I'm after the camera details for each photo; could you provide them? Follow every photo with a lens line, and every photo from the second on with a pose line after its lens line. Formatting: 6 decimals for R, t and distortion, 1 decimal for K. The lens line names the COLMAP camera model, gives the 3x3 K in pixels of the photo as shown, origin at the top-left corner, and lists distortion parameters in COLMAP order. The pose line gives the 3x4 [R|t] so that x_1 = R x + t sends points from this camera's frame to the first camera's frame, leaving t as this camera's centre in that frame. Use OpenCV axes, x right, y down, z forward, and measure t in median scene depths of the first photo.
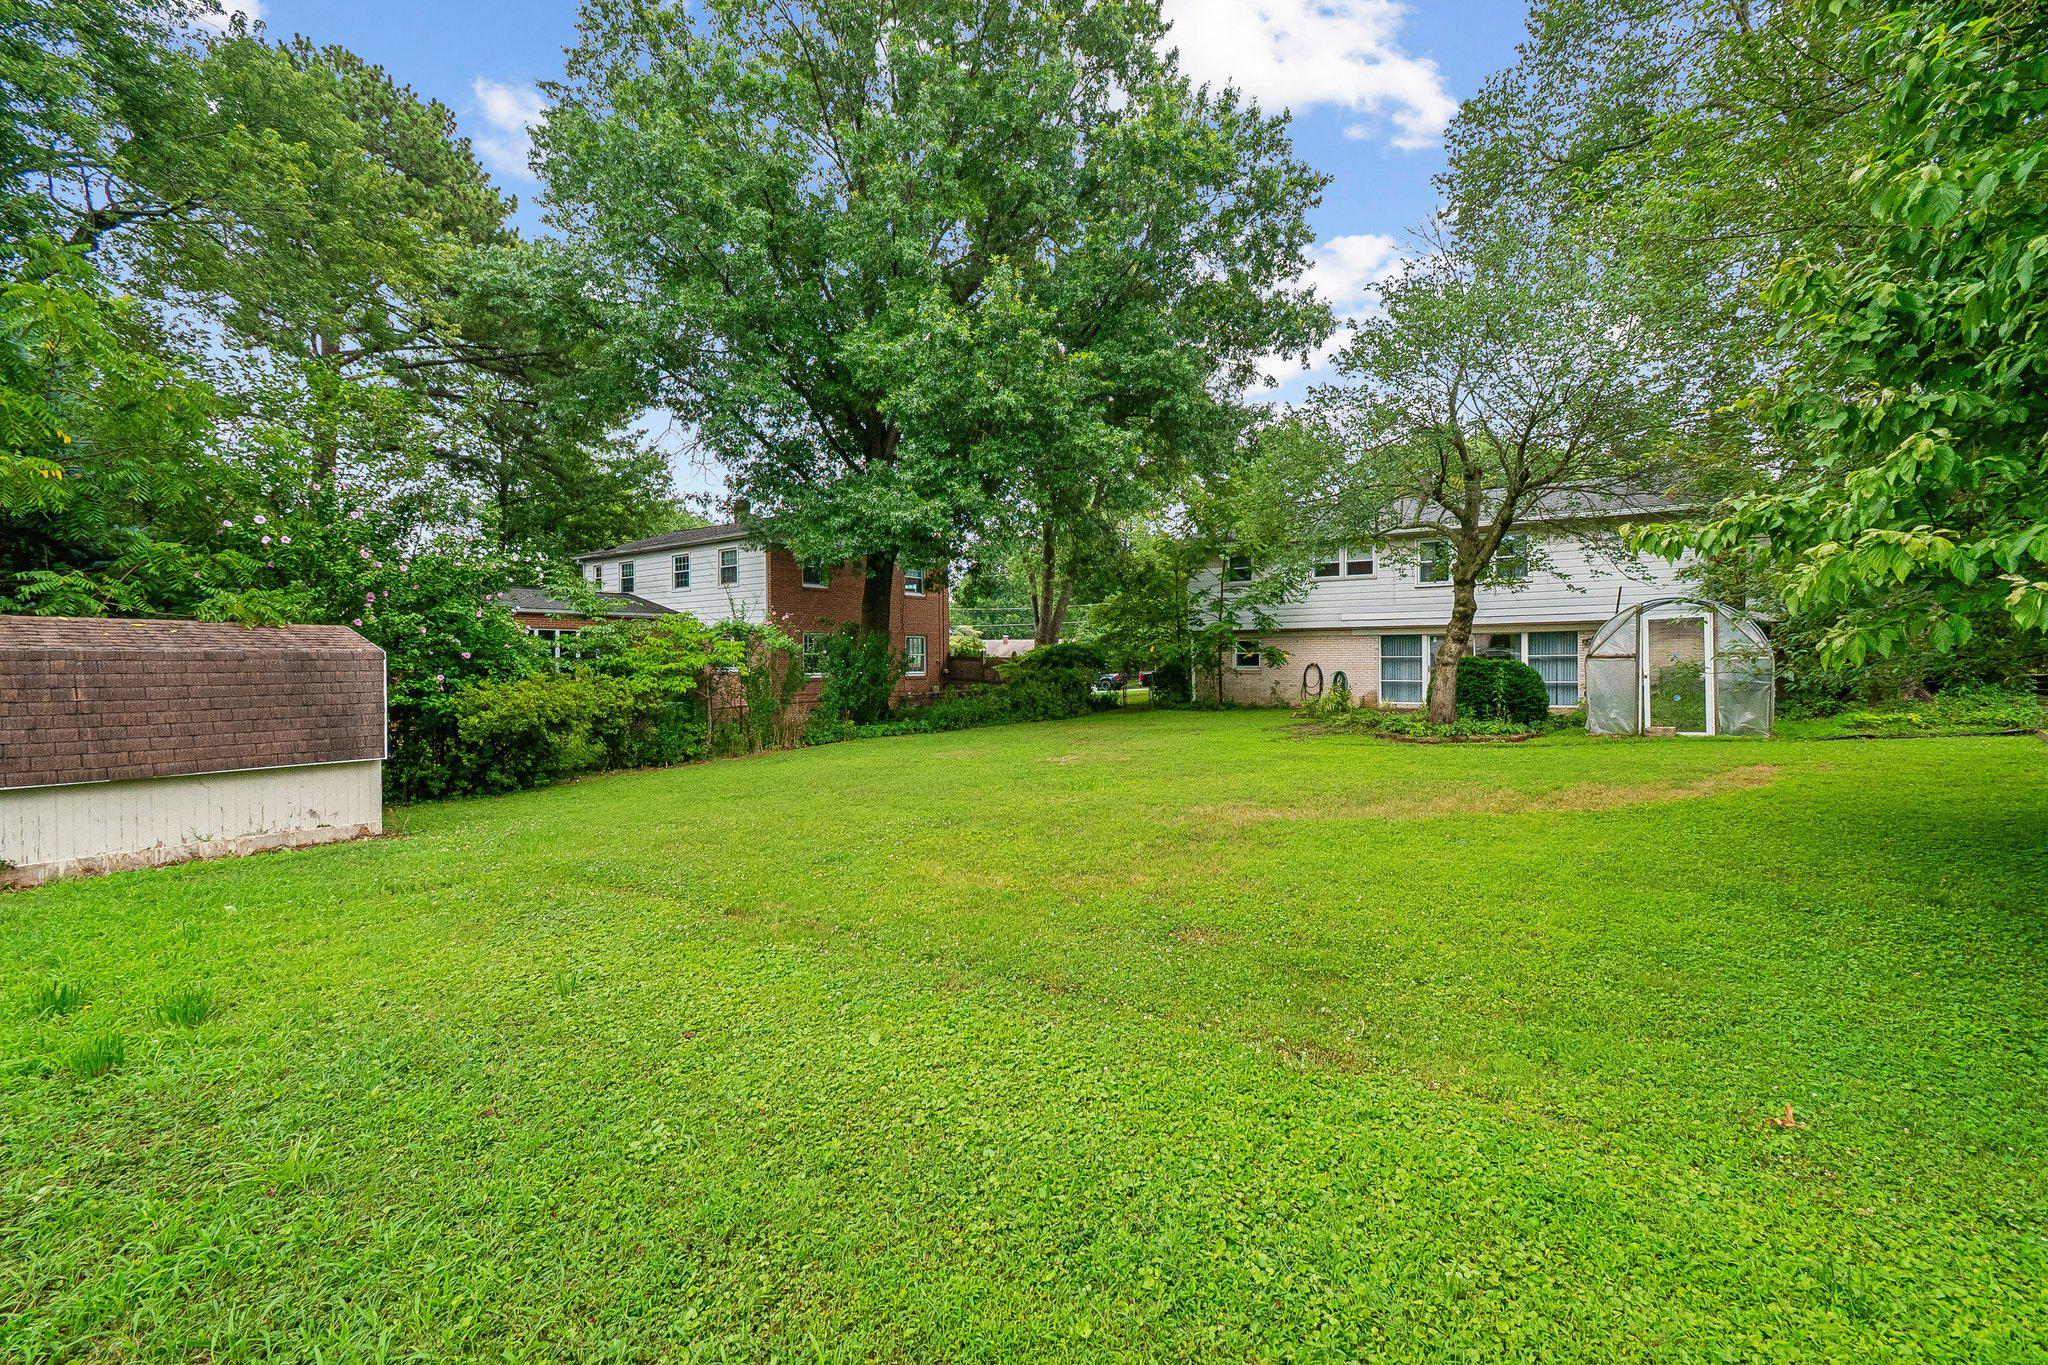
lens RADIAL K [[898.4, 0, 1022.9], [0, 898.4, 649.4], [0, 0, 1]] dist [-0.000506, -0.000015]
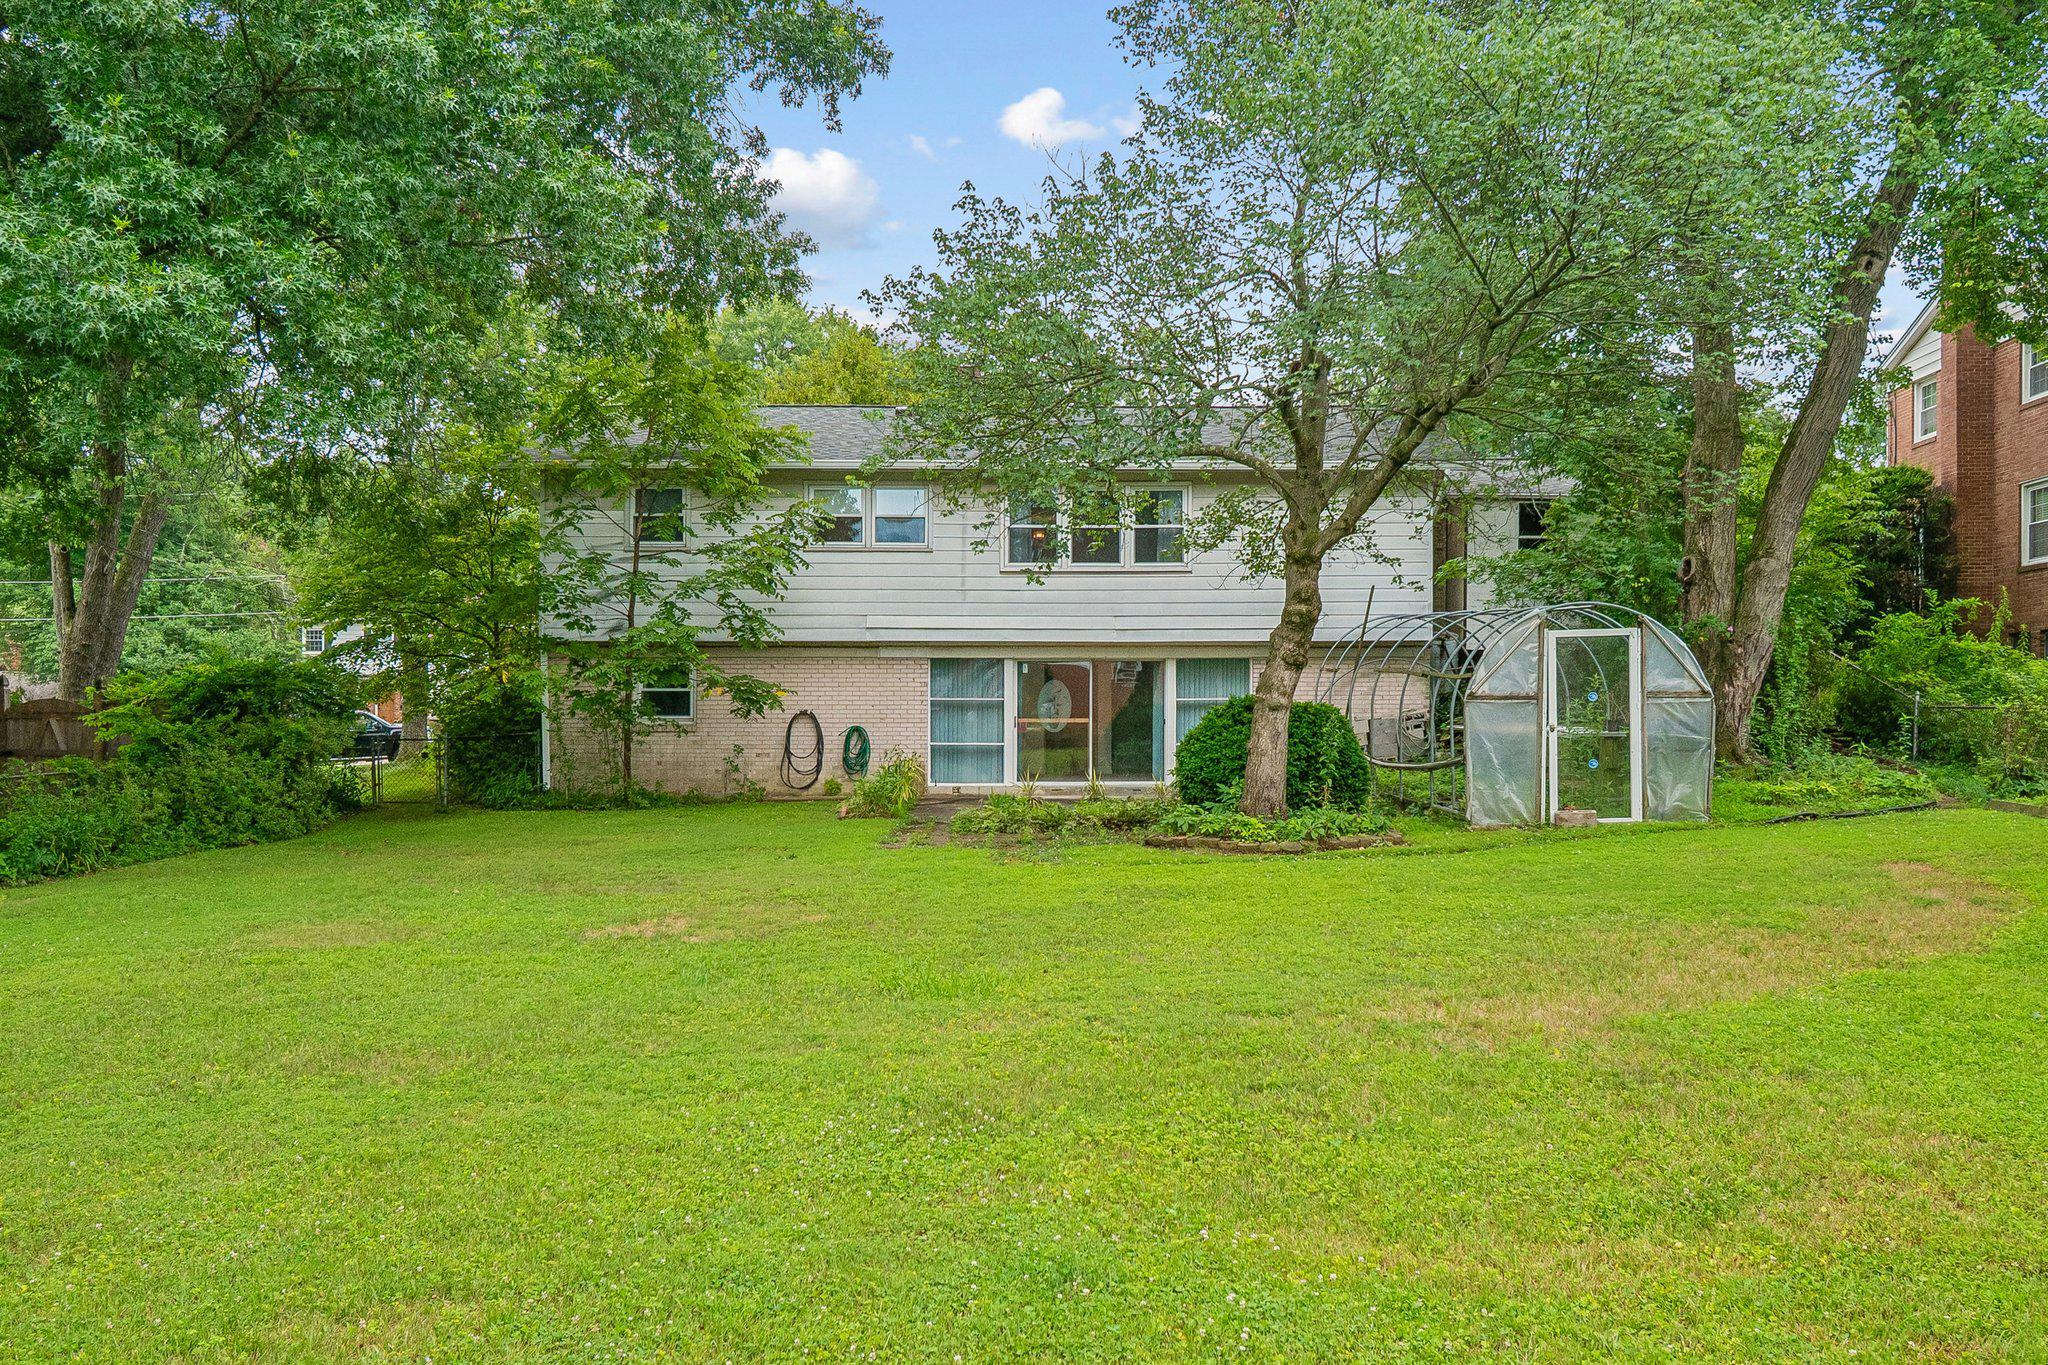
lens RADIAL K [[1736.7, 0, 1024.0], [0, 1736.7, 682.5], [0, 0, 1]] dist [0.005768, 0.003926]
pose [[0.817331, 0.014260, 0.575991, -0.154266], [-0.011581, 0.999898, -0.008322, 0.006784], [-0.576051, 0.000131, 0.817413, 0.132748]]
